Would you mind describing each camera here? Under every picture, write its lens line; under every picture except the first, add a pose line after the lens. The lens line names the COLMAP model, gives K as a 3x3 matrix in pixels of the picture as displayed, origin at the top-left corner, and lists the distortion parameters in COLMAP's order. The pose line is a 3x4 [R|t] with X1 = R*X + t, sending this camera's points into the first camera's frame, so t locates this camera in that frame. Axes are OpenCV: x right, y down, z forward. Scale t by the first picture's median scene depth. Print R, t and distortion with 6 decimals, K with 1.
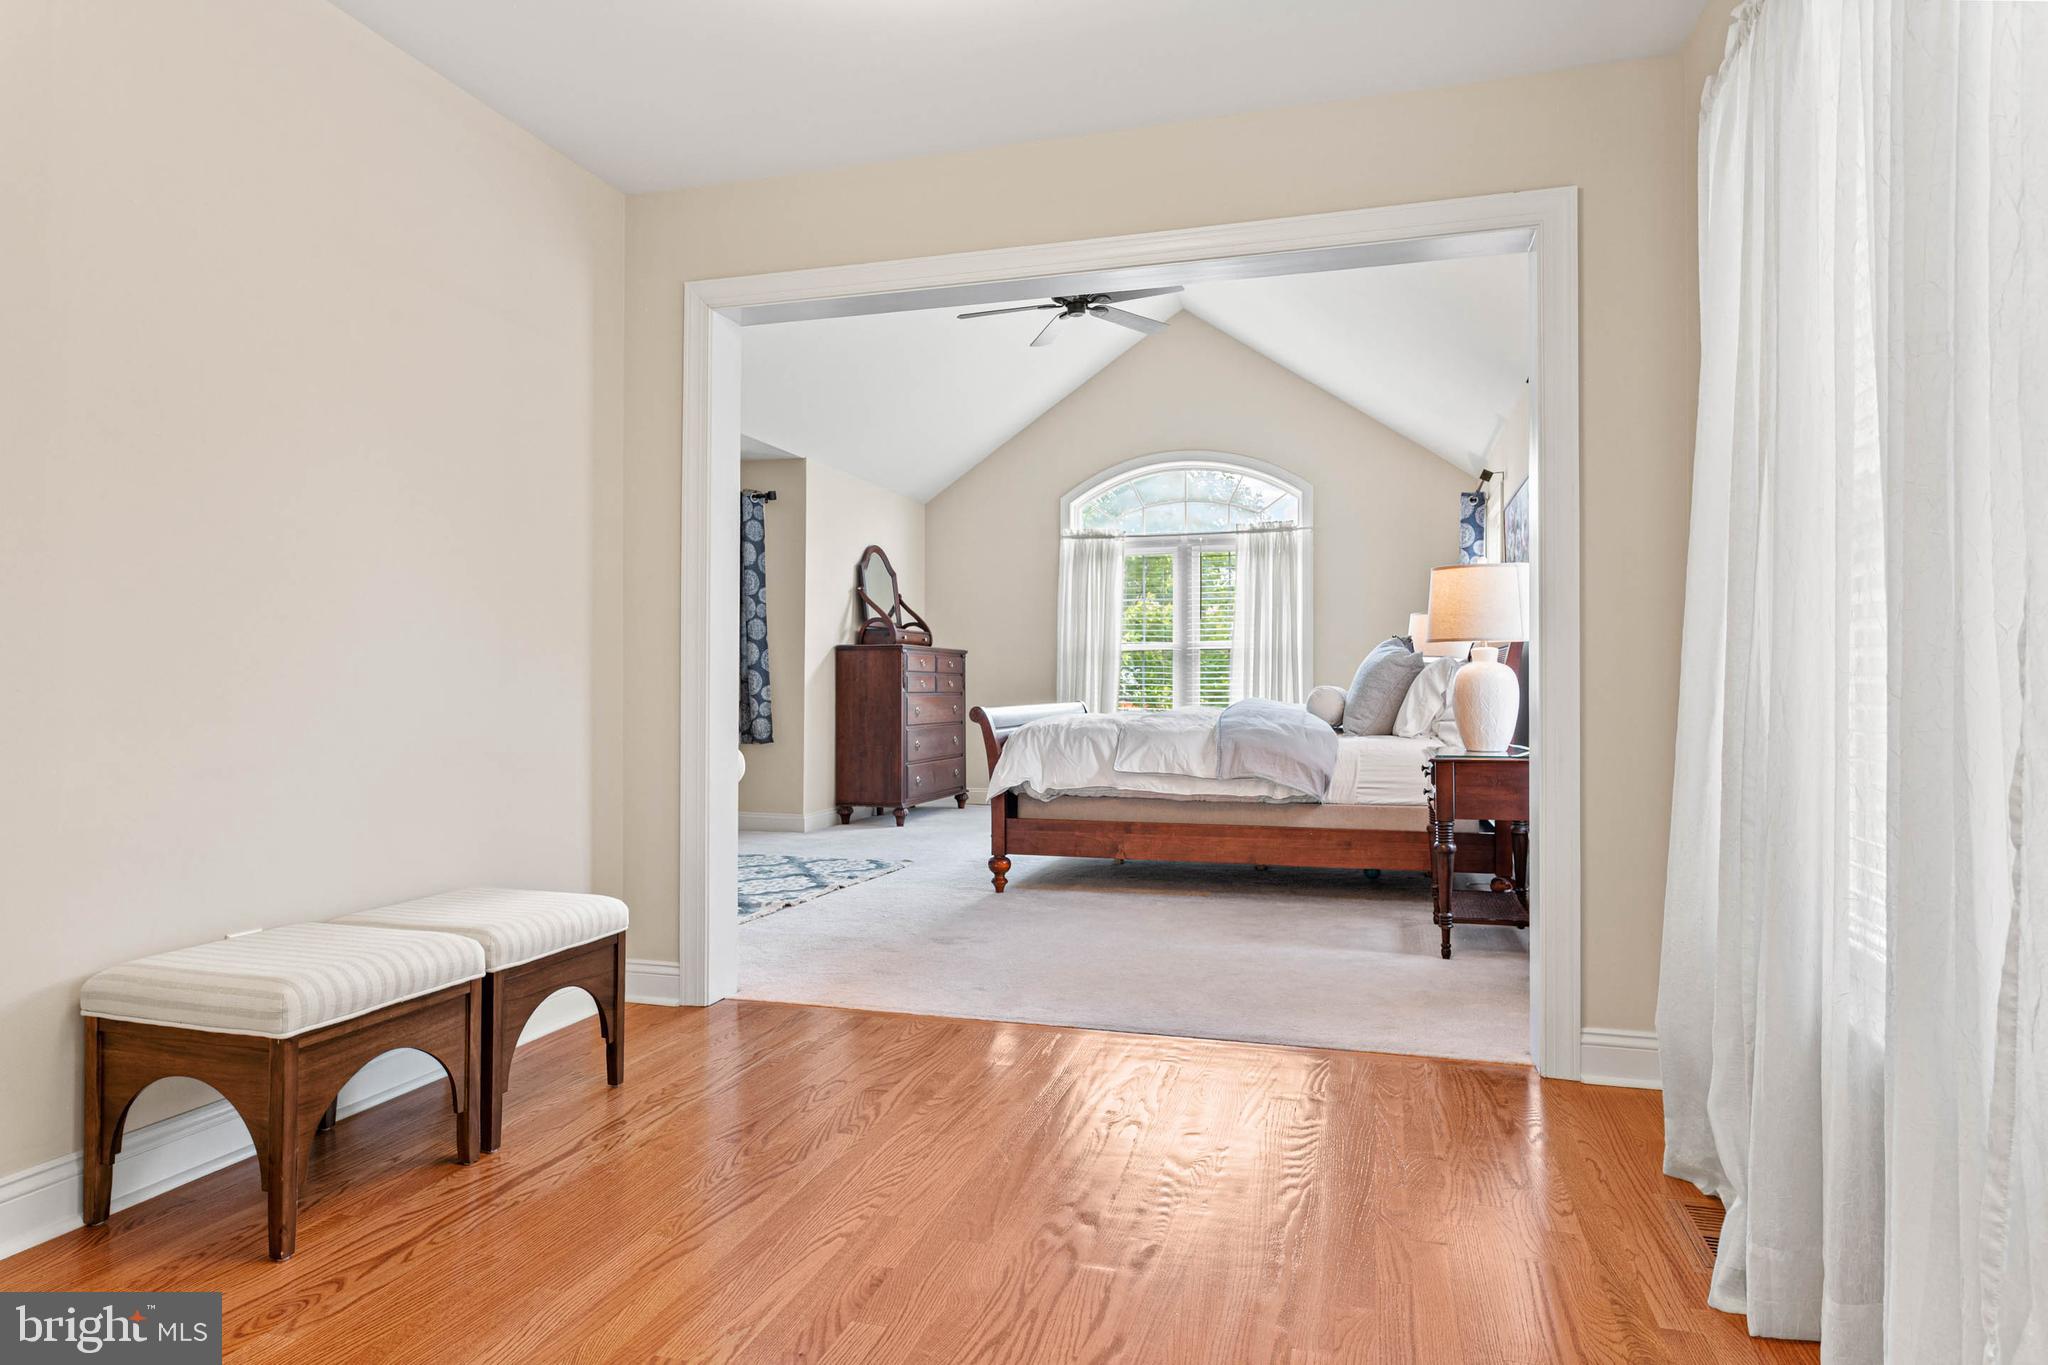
lens RADIAL K [[1188.5, 0, 1021.9], [0, 1188.5, 685.1], [0, 0, 1]] dist [0.002784, -0.001245]
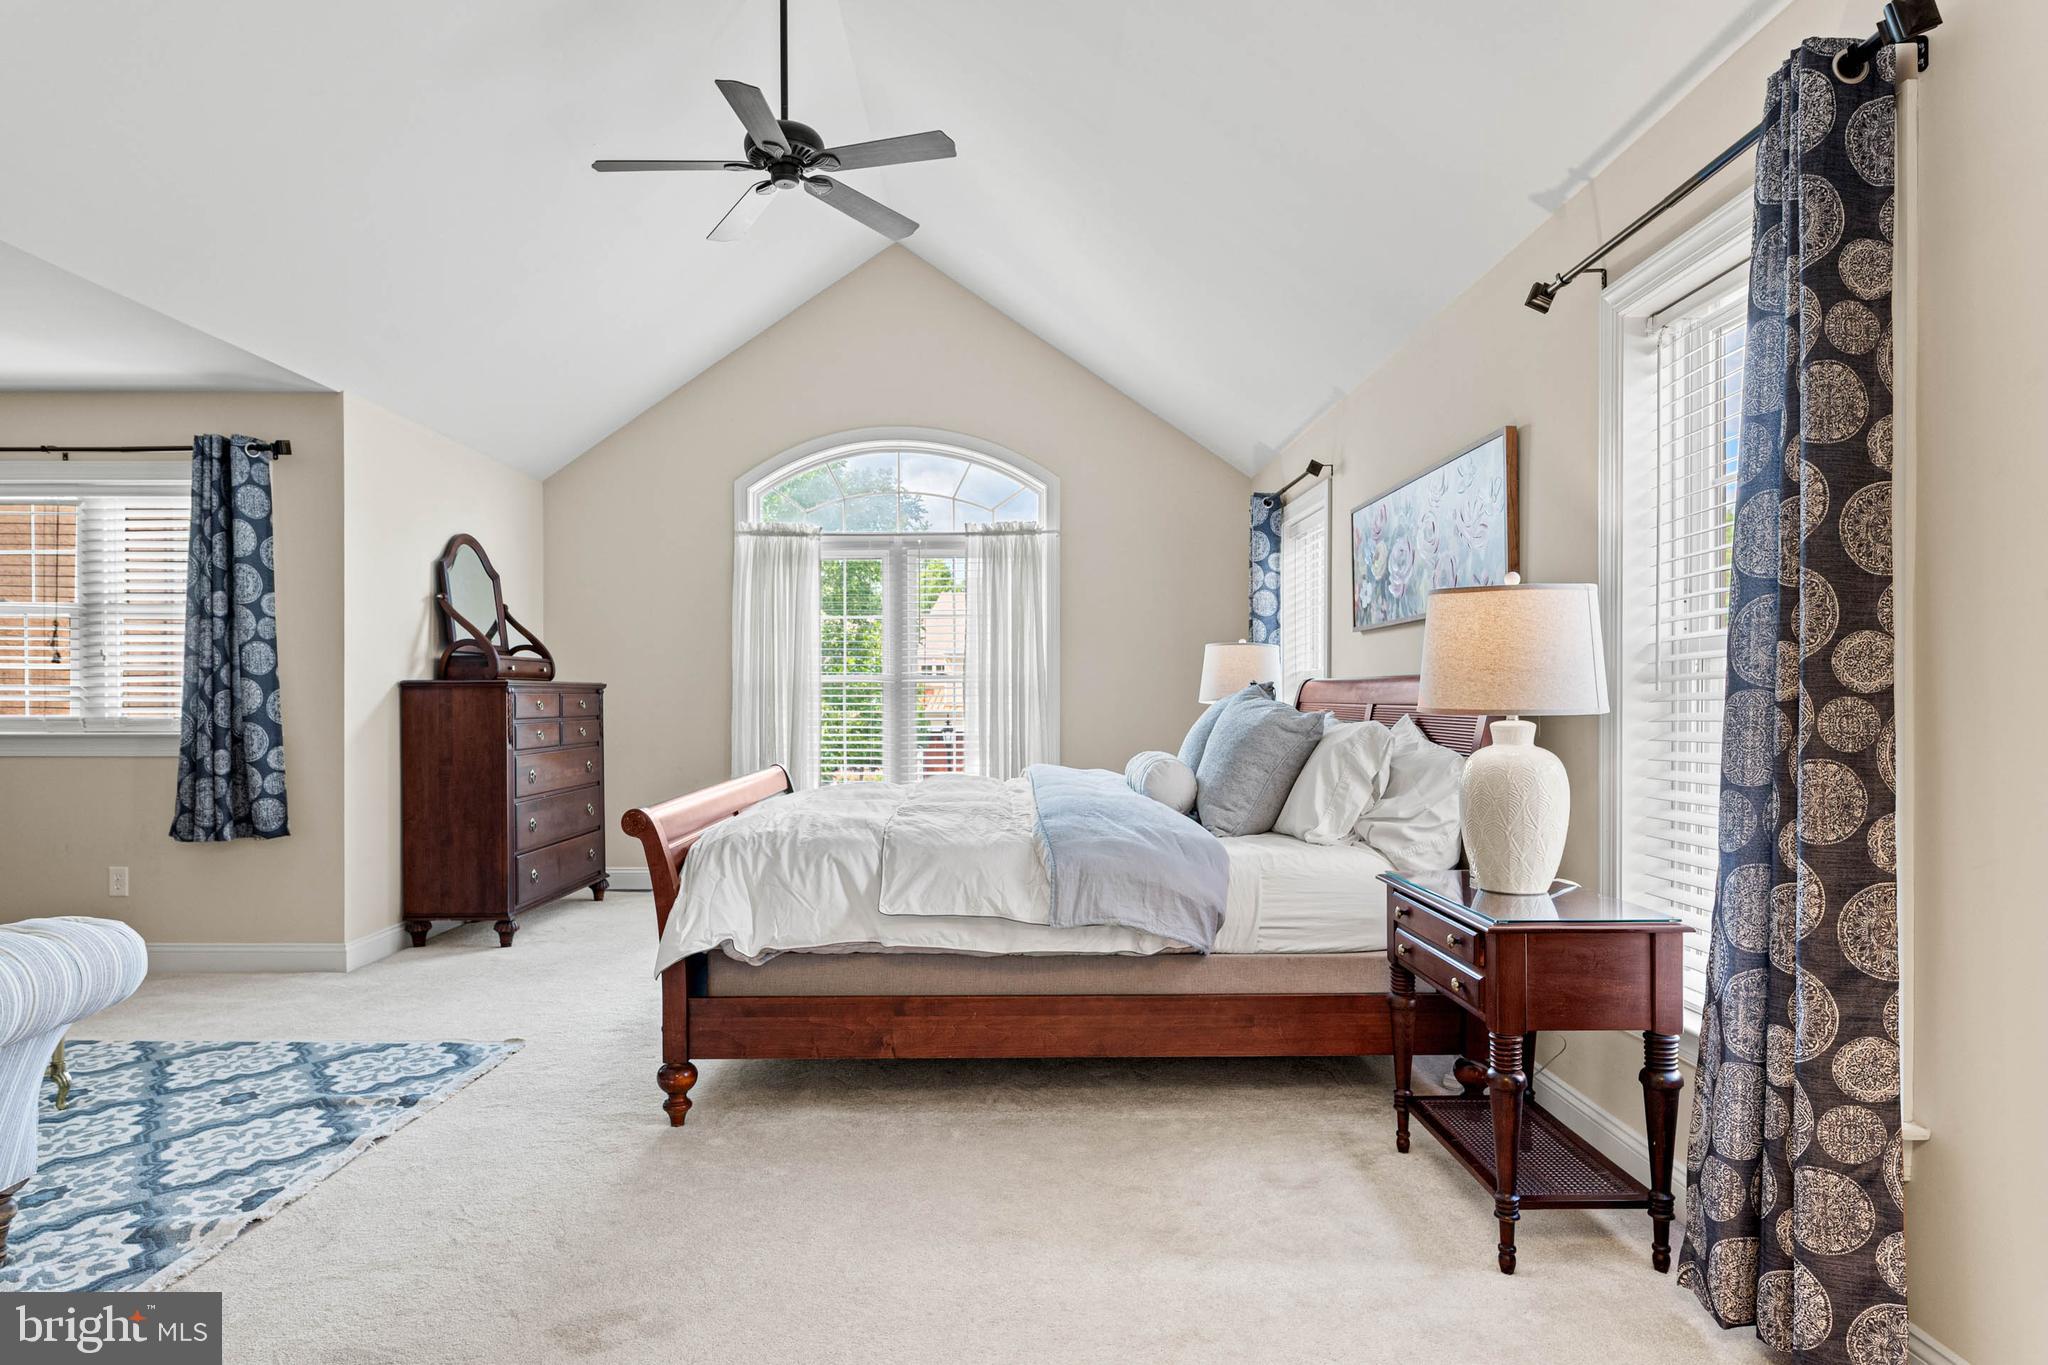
lens RADIAL K [[1188.5, 0, 1000.7], [0, 1188.5, 709.0], [0, 0, 1]] dist [0.002784, -0.001245]
pose [[0.960460, -0.005816, 0.278358, -0.019911], [0.002389, 0.999917, 0.012651, -0.026972], [-0.278408, -0.011486, 0.960394, 0.281634]]
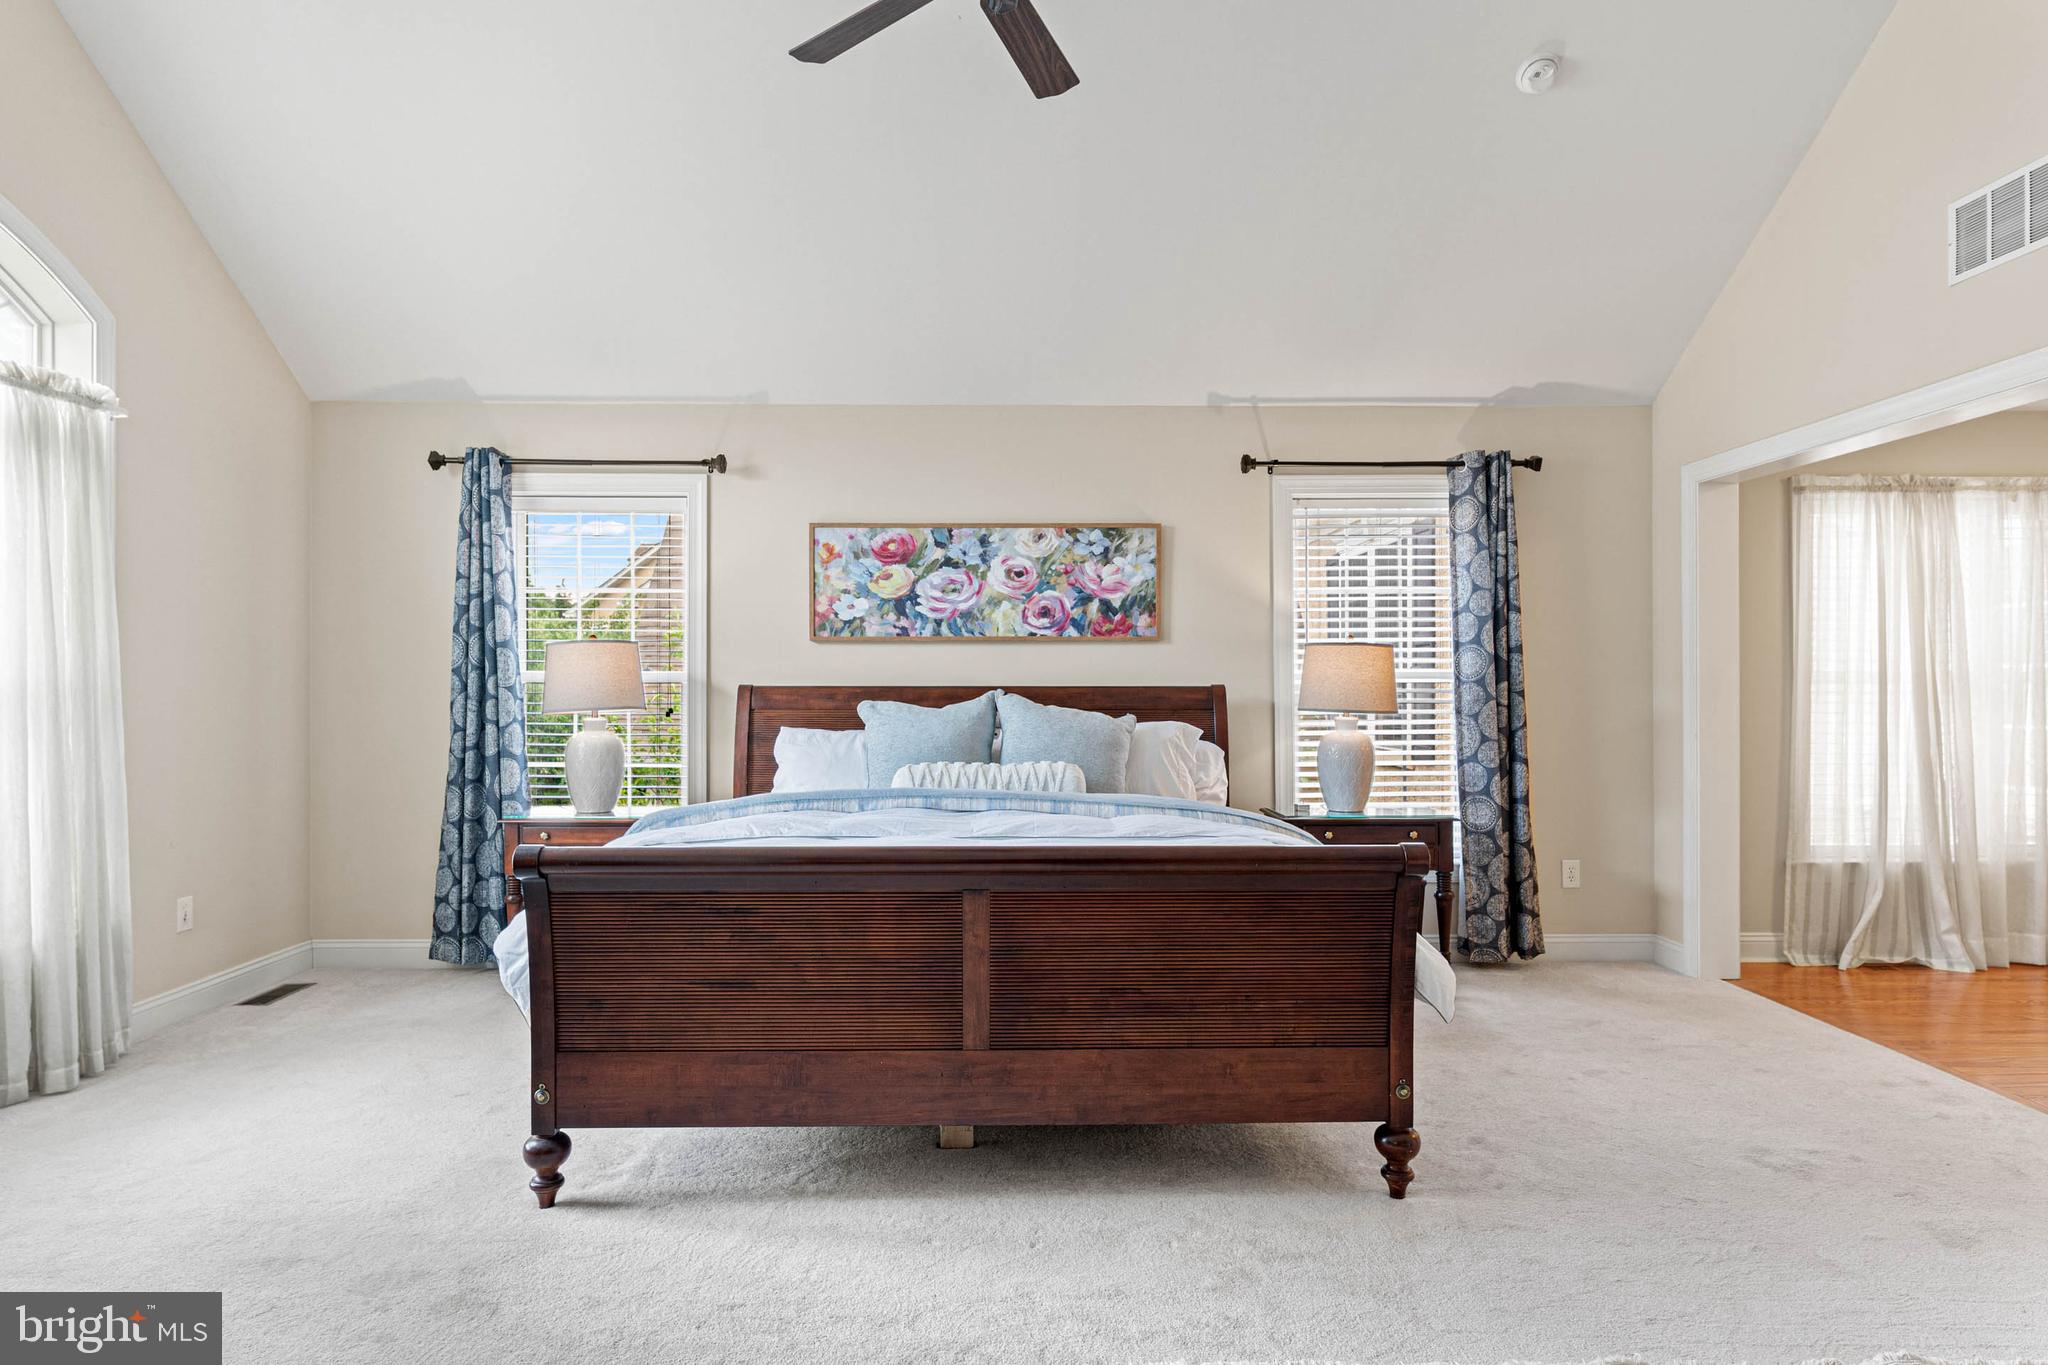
lens RADIAL K [[1188.5, 0, 1026.8], [0, 1188.5, 690.6], [0, 0, 1]] dist [0.002784, -0.001245]
pose [[-0.308880, -0.007928, 0.951068, -0.335913], [-0.004304, 0.999967, 0.006938, -0.037446], [-0.951091, -0.001951, -0.308904, 0.951669]]
